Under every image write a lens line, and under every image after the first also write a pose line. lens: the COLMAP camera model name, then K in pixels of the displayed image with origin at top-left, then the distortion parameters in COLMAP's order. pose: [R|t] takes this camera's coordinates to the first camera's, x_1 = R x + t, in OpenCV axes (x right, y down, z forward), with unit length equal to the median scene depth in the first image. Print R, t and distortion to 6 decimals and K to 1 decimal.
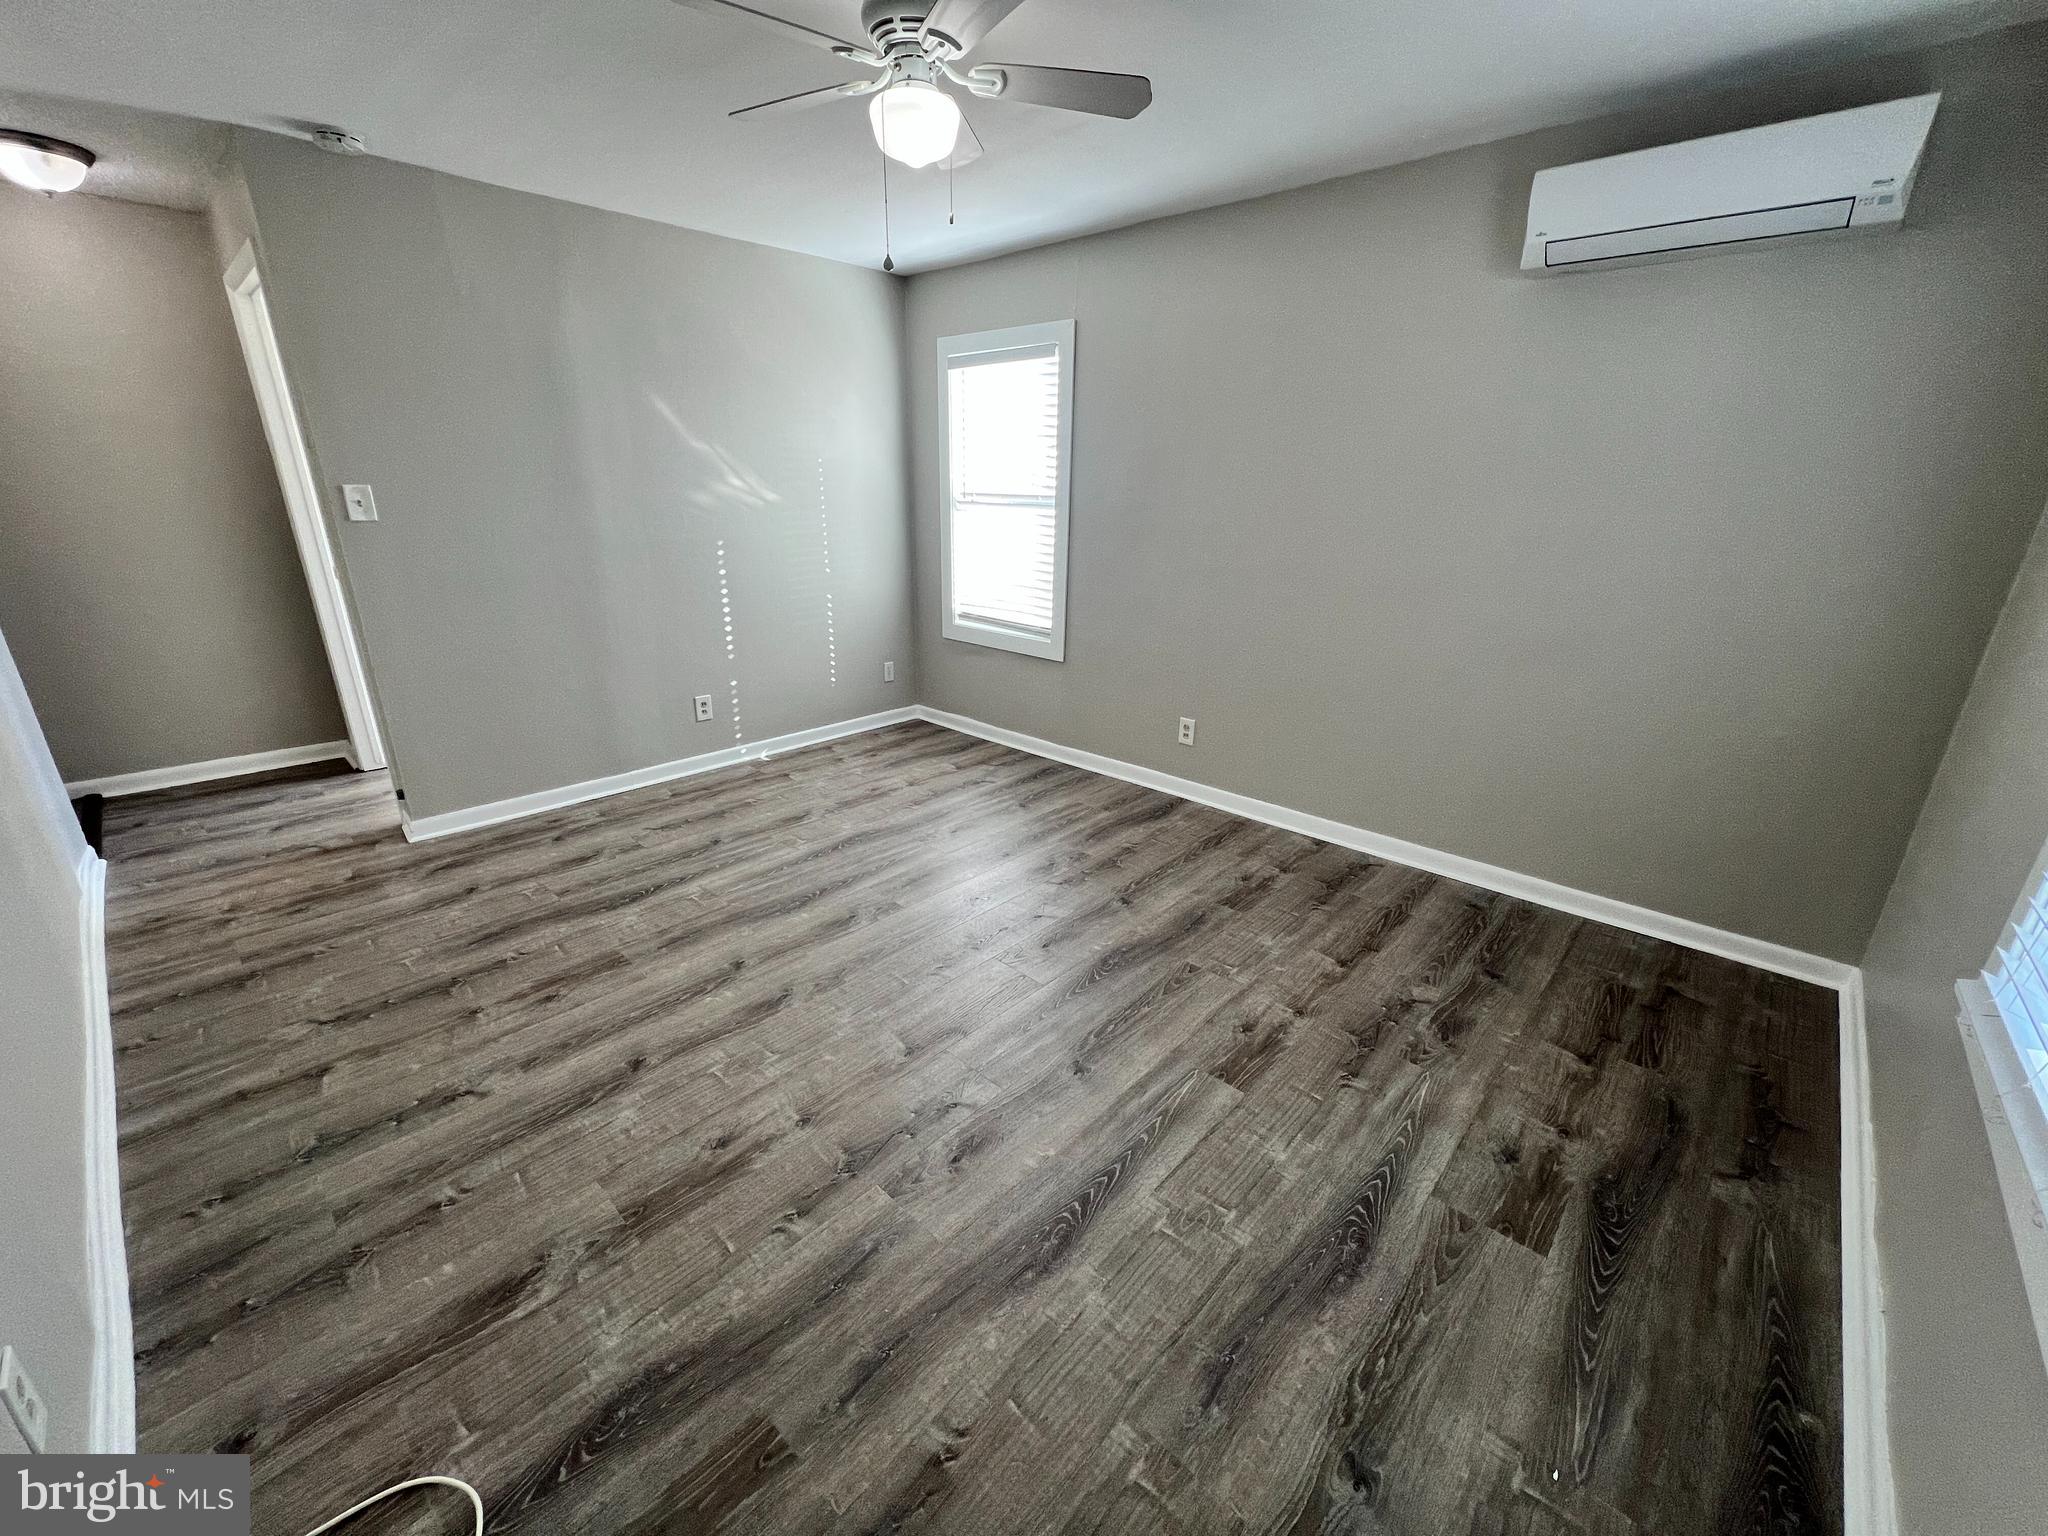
lens RADIAL K [[815.8, 0, 1020.7], [0, 815.8, 765.9], [0, 0, 1]] dist [-0.000106, 0.000068]
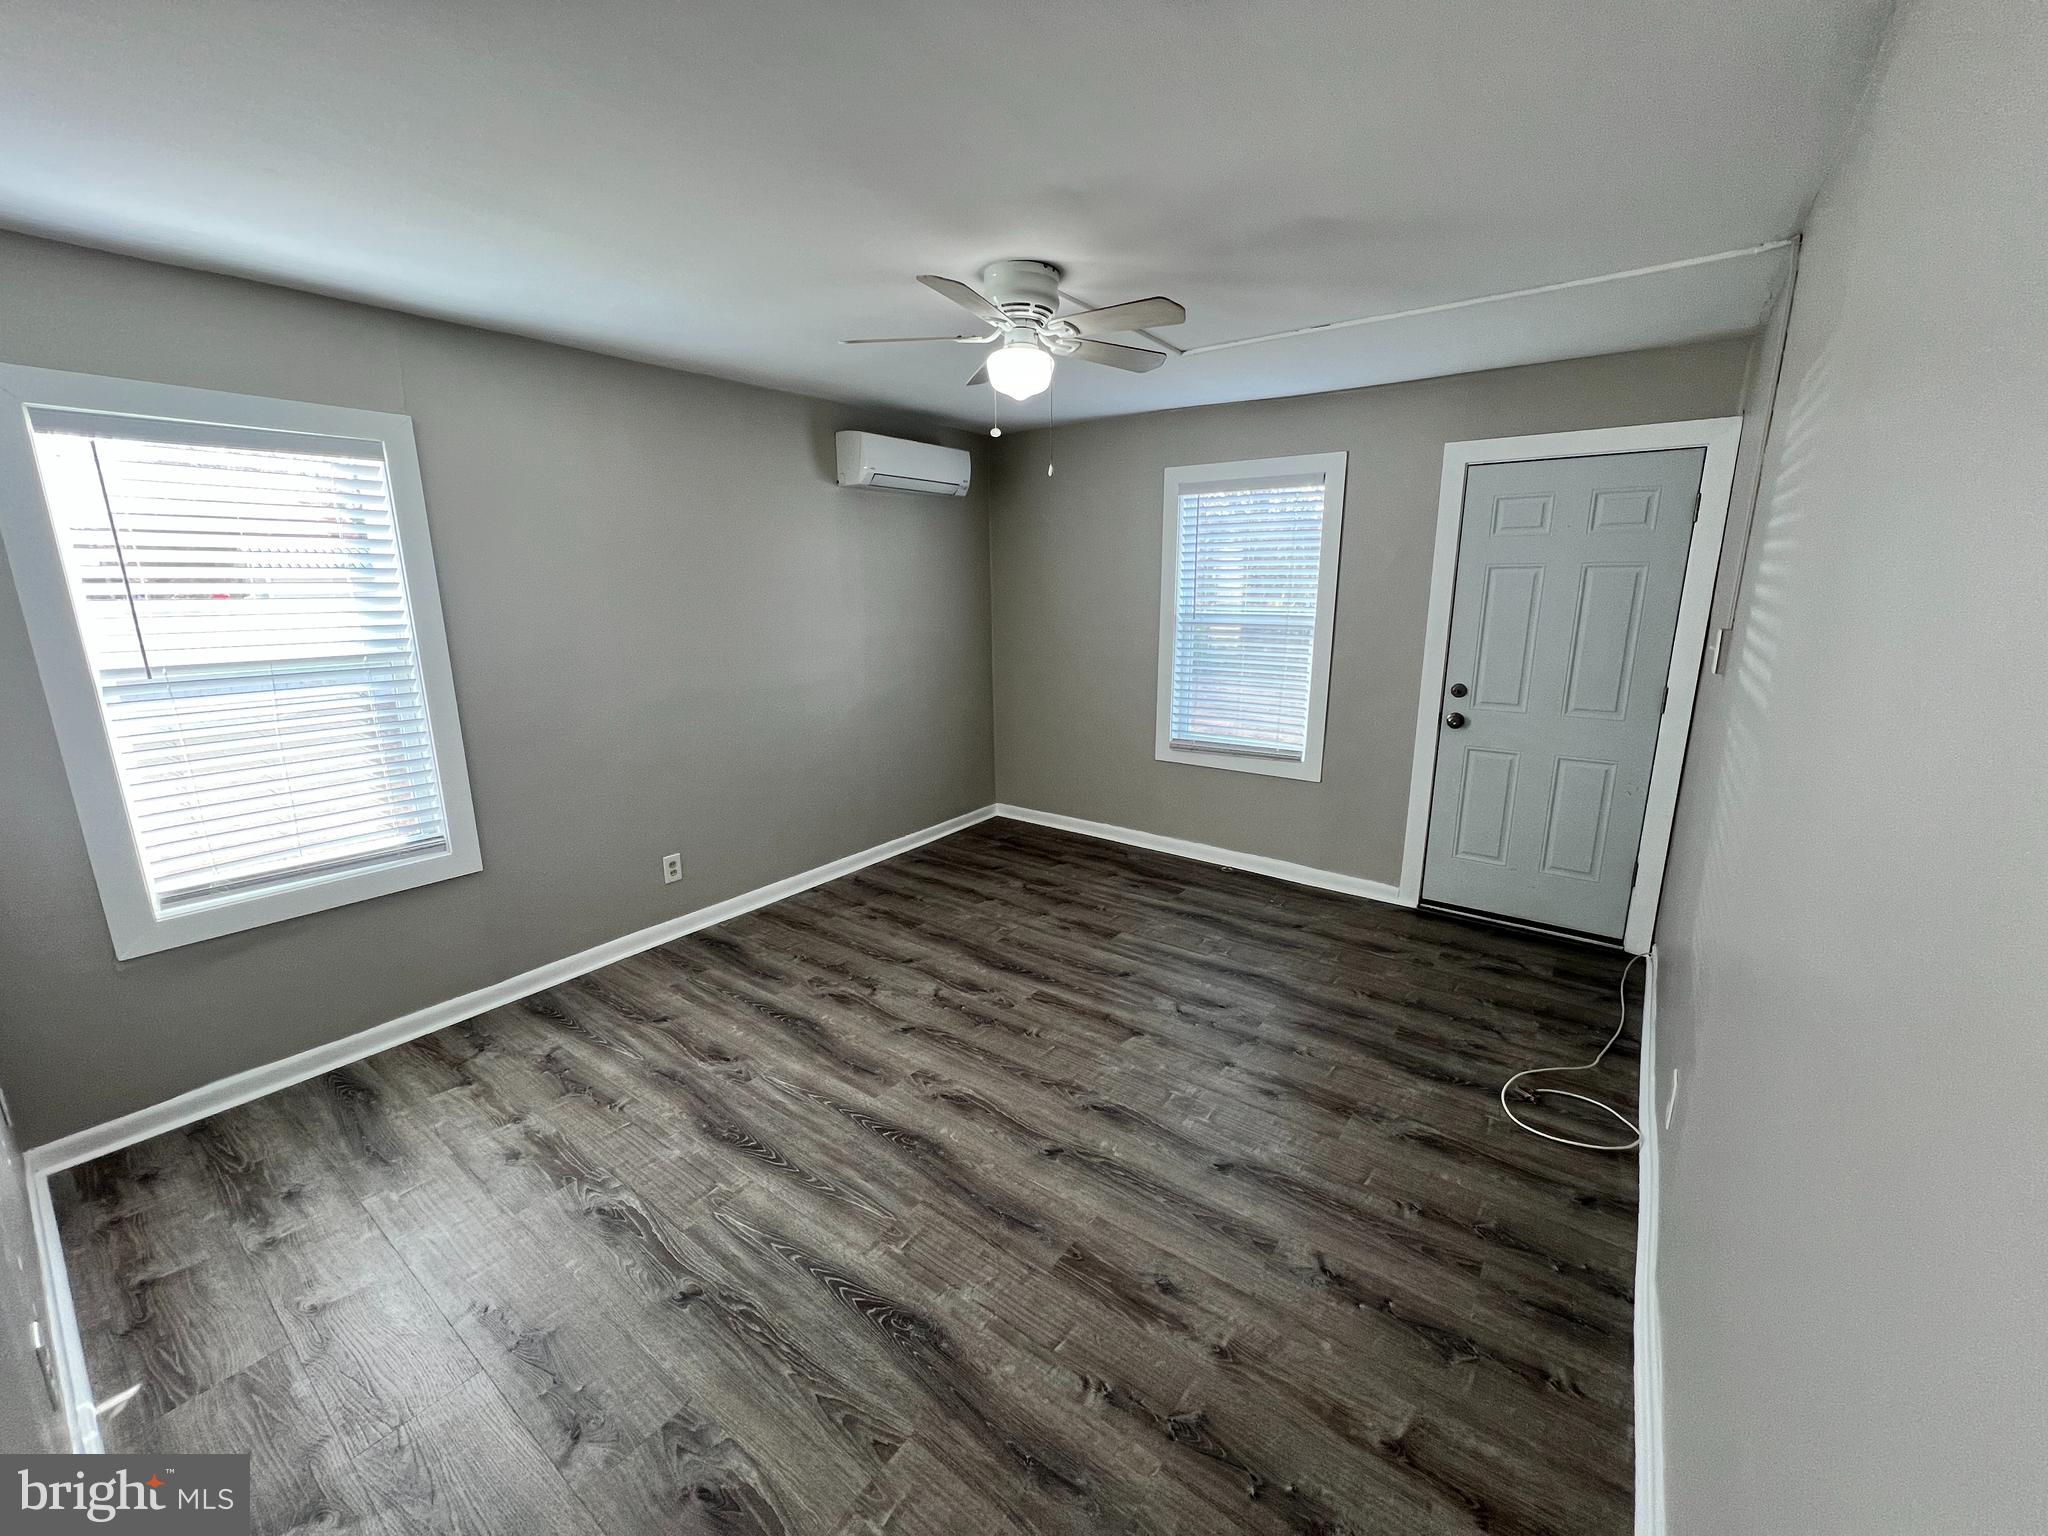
lens RADIAL K [[815.8, 0, 1019.1], [0, 815.8, 769.5], [0, 0, 1]] dist [-0.000106, 0.000068]
pose [[-0.104710, -0.237442, 0.965742, -1.178659], [0.339518, 0.904203, 0.259124, -0.411459], [-0.934753, 0.355020, -0.014063, 0.944593]]
